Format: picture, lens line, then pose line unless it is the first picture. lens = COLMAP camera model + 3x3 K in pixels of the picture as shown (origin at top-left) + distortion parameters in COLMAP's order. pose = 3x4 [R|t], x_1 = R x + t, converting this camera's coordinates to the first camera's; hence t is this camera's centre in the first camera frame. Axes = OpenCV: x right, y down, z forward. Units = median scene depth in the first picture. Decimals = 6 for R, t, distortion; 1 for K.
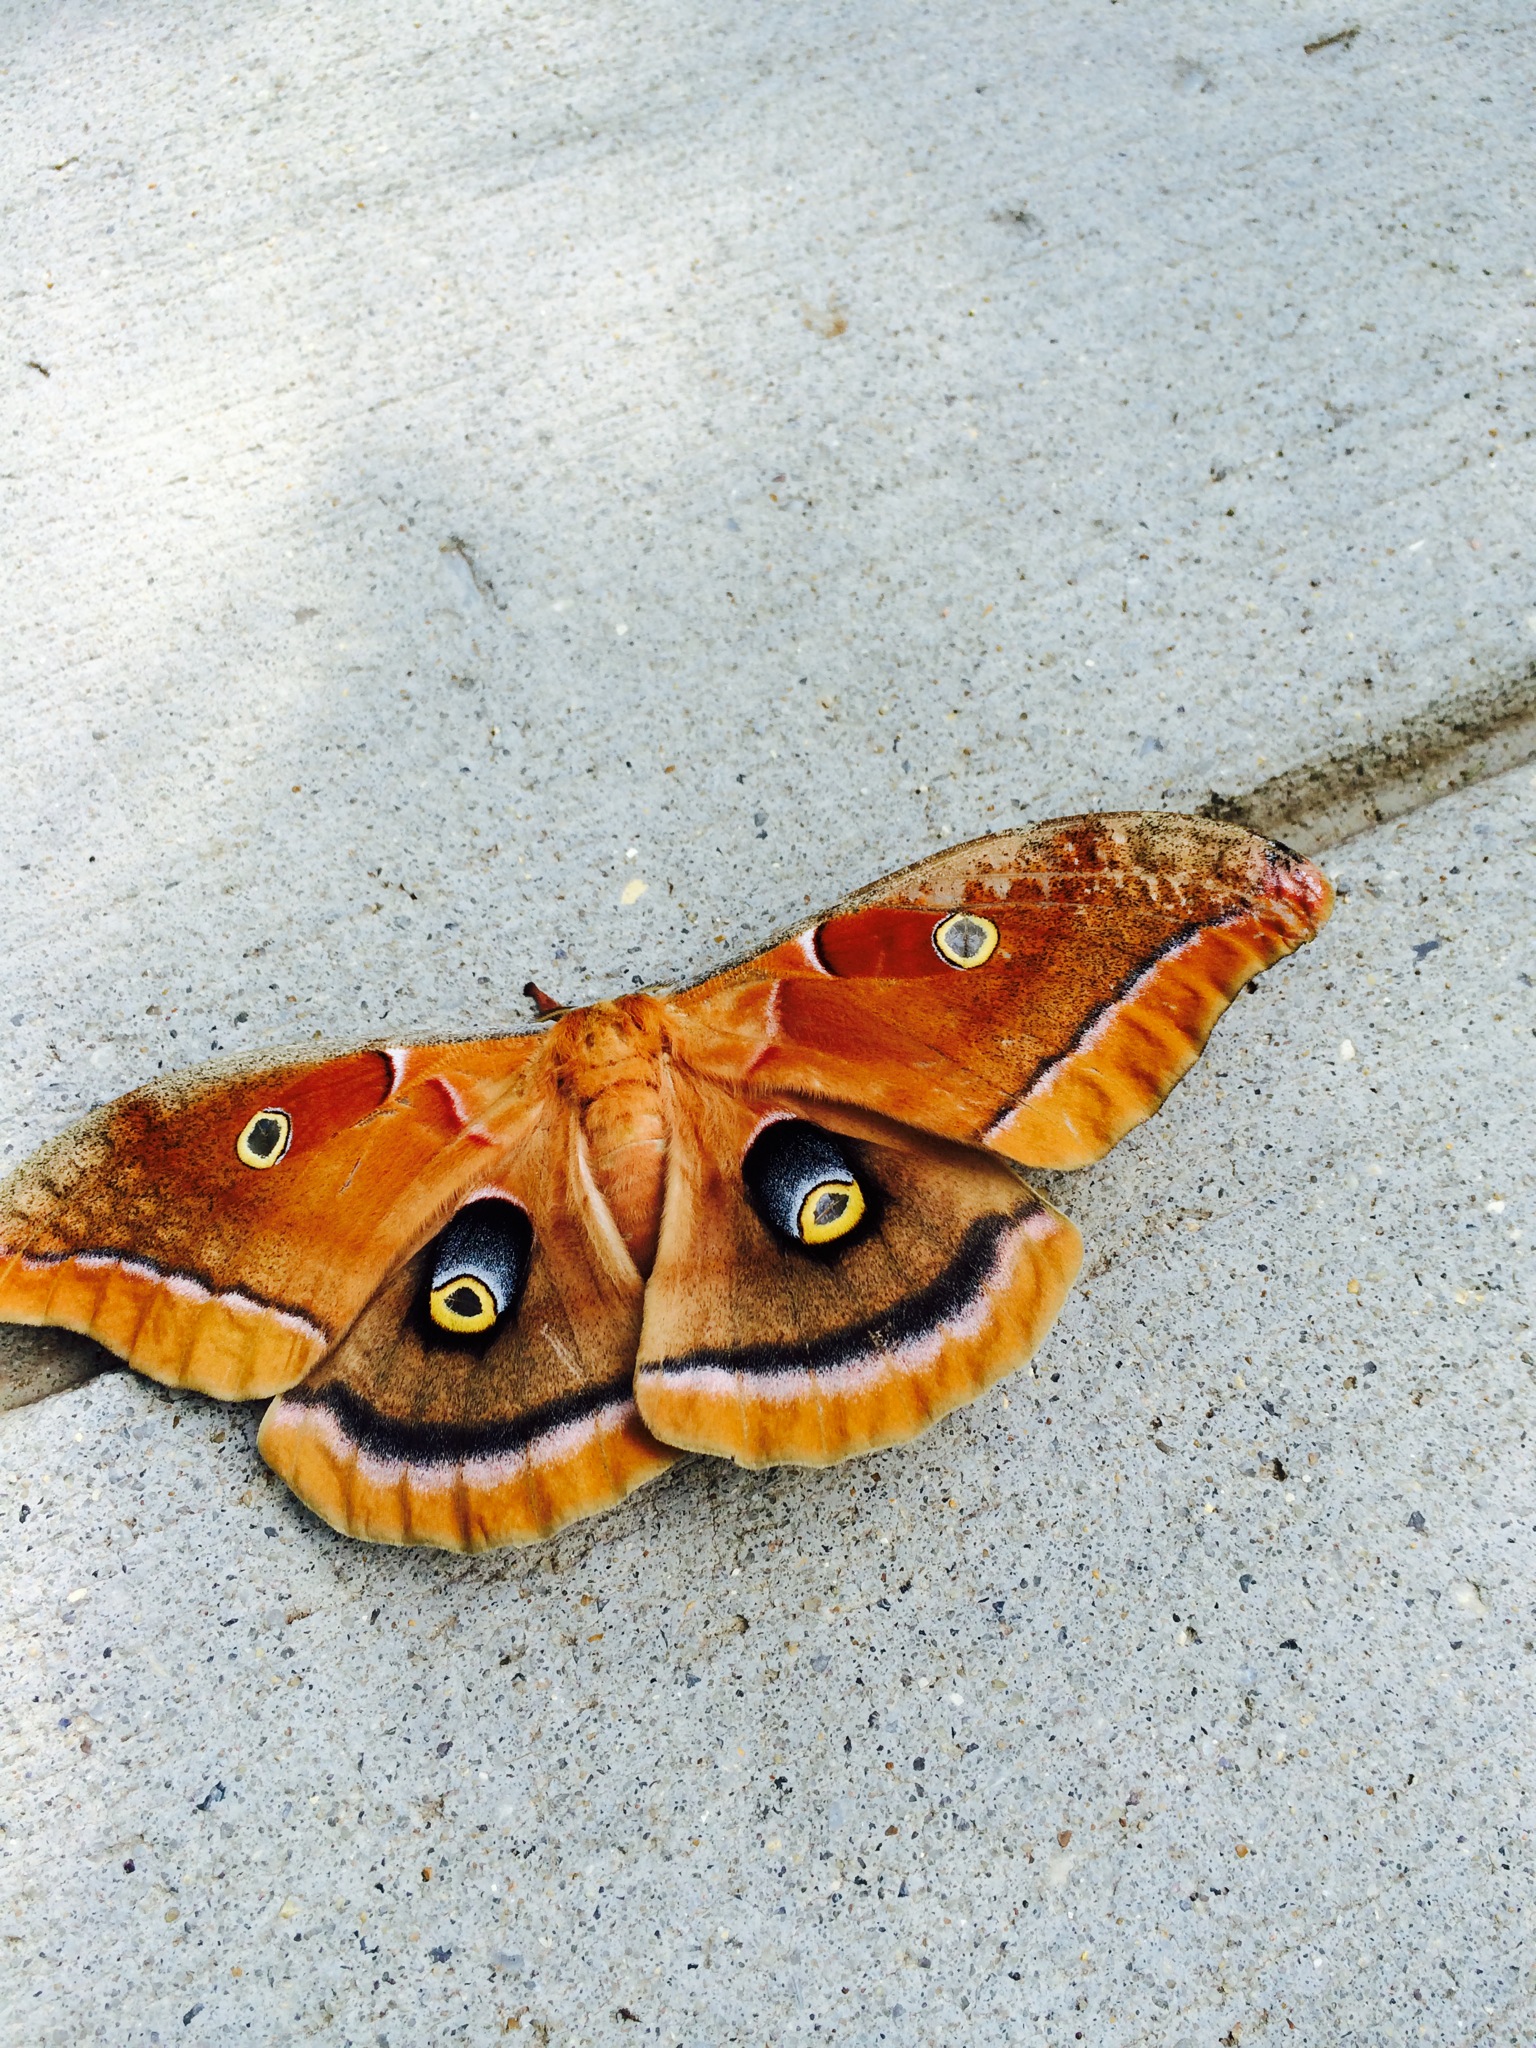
lens RADIAL K [[1791.7, 0, 768.0], [0, 1791.7, 1024.0], [0, 0, 1]] dist [0.078171, -0.145528]
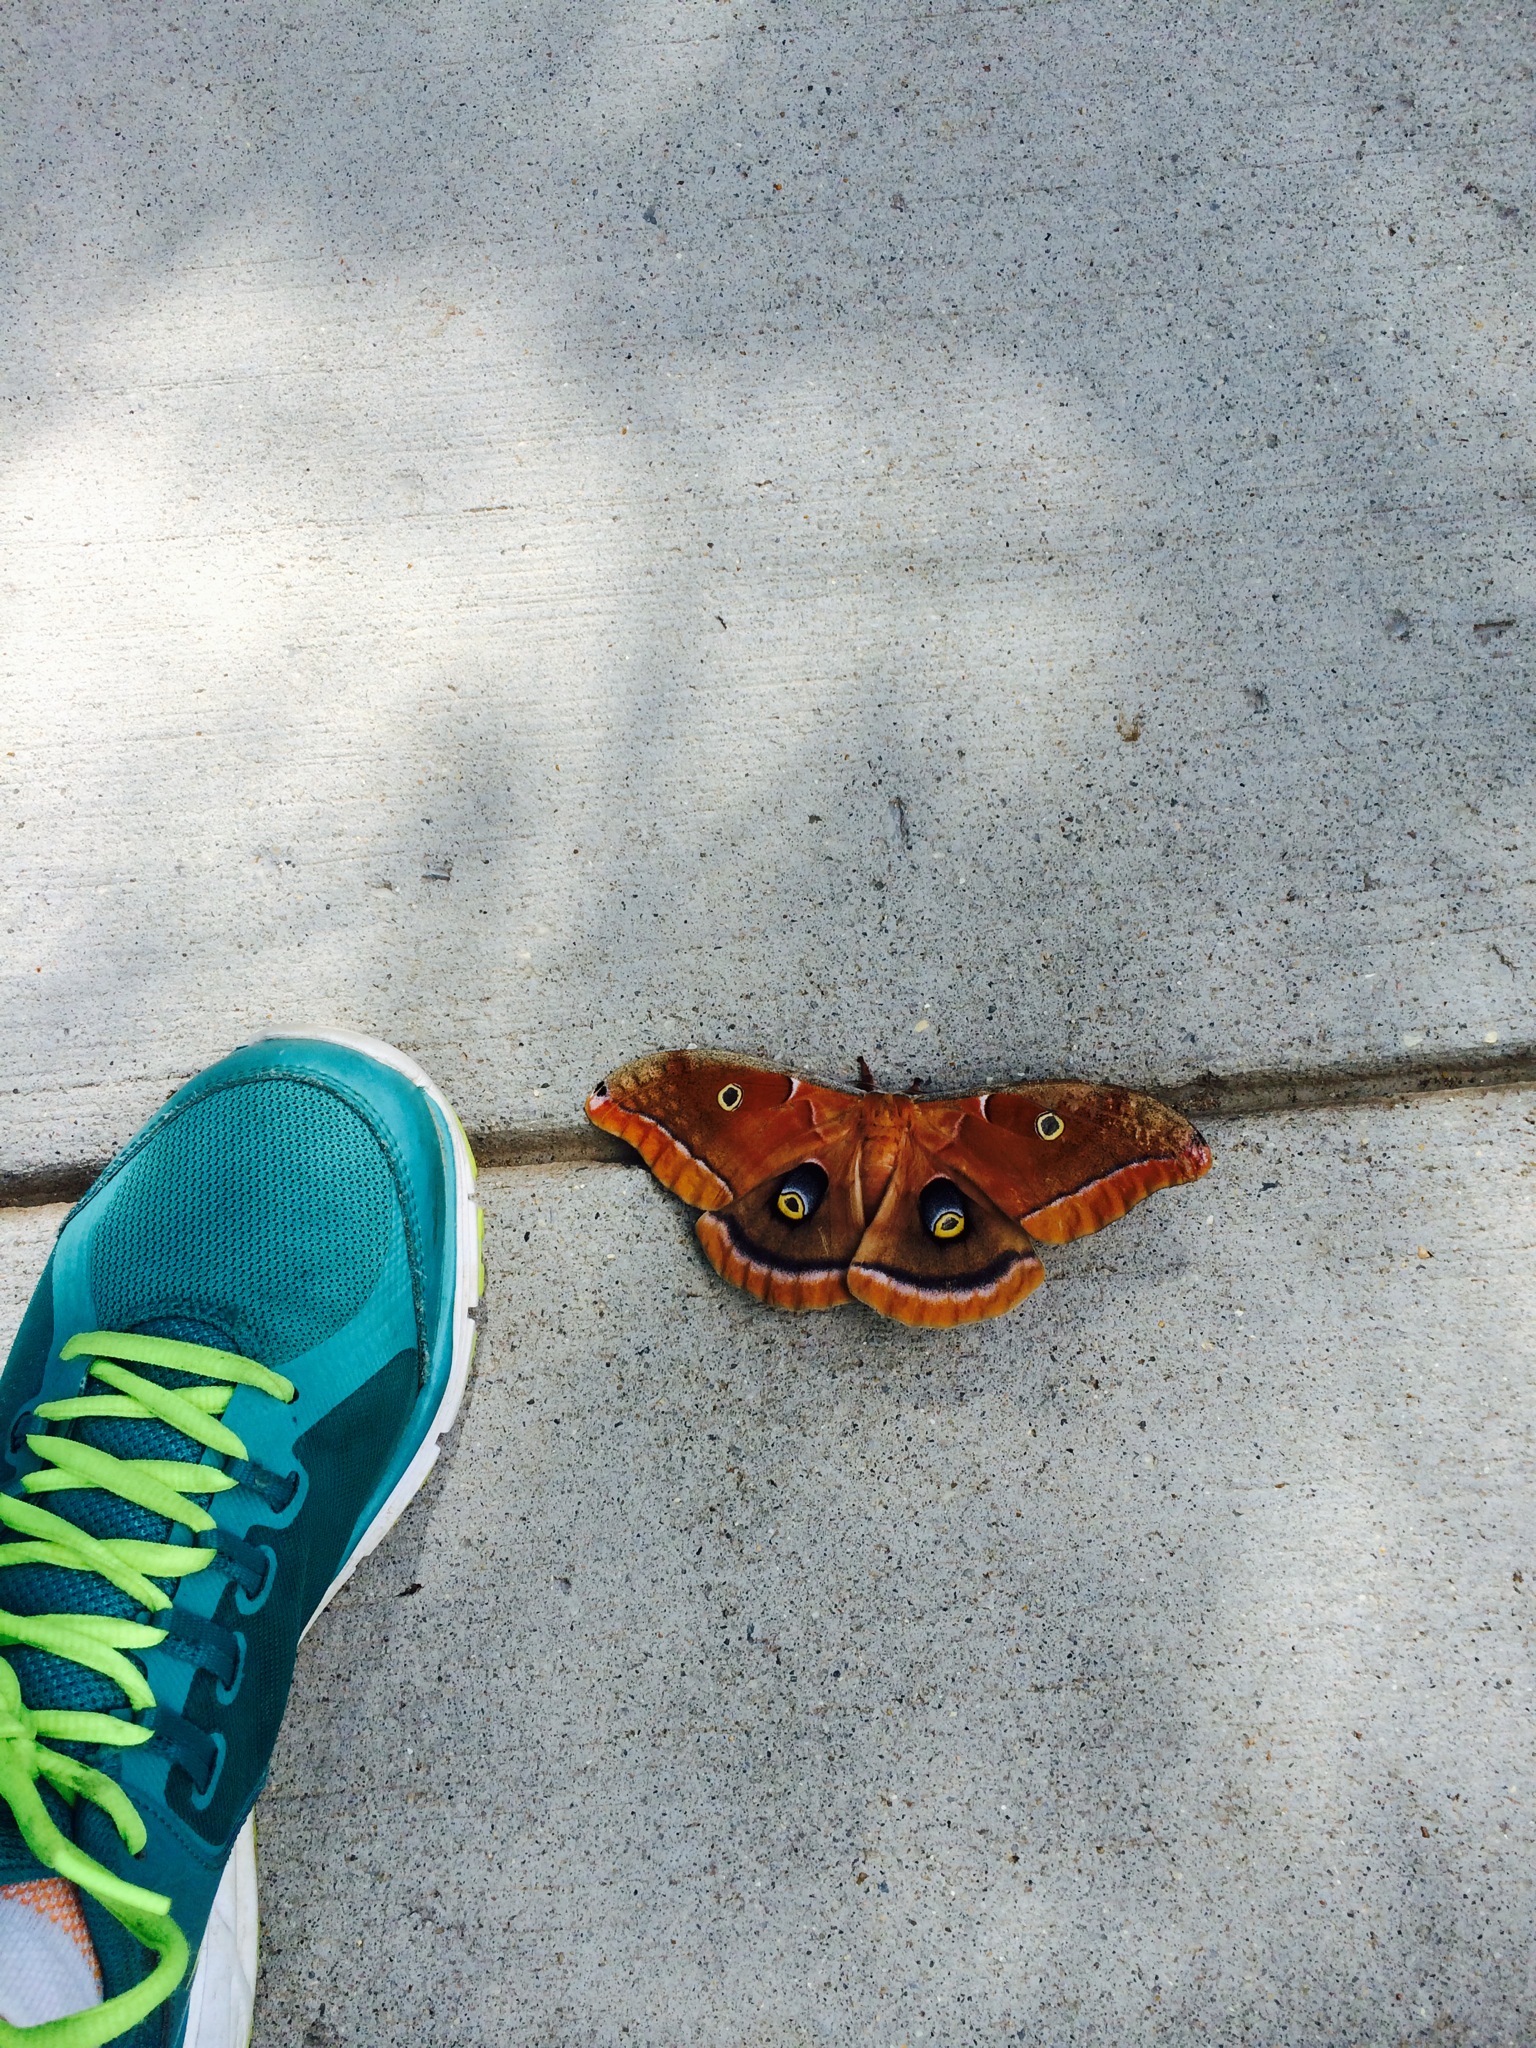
lens RADIAL K [[1807.2, 0, 768.0], [0, 1807.2, 1024.0], [0, 0, 1]] dist [0.056516, 0.002467]
pose [[0.937323, 0.332769, -0.103396, -0.029258], [-0.295514, 0.916336, 0.270186, -0.677965], [0.184655, -0.222696, 0.957240, -1.205305]]
